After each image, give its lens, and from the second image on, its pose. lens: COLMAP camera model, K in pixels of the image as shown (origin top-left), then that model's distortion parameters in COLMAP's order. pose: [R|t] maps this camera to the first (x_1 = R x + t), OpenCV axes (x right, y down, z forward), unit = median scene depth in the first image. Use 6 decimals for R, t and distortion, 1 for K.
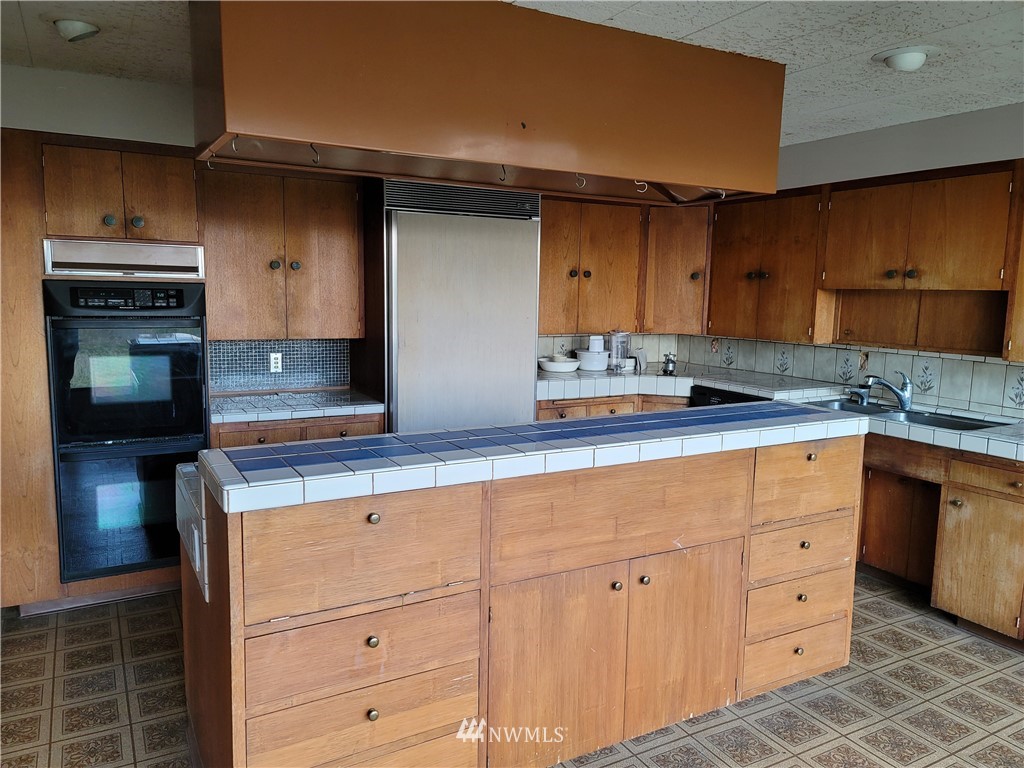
lens RADIAL K [[748.3, 0, 511.2], [0, 748.3, 380.9], [0, 0, 1]] dist [0.035584, -0.000034]
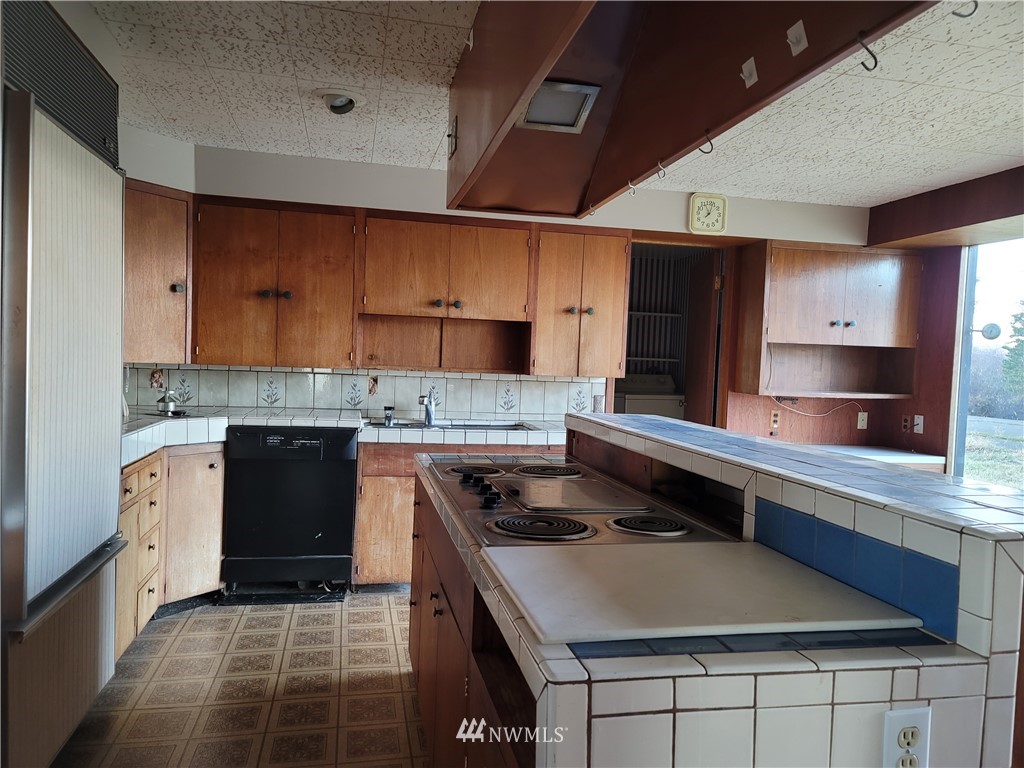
lens RADIAL K [[748.3, 0, 513.0], [0, 748.3, 391.1], [0, 0, 1]] dist [0.035584, -0.000034]
pose [[0.291502, -0.049019, 0.955313, -0.474899], [0.086187, 0.995970, 0.024806, -0.027677], [-0.952680, 0.075104, 0.294552, 0.527325]]
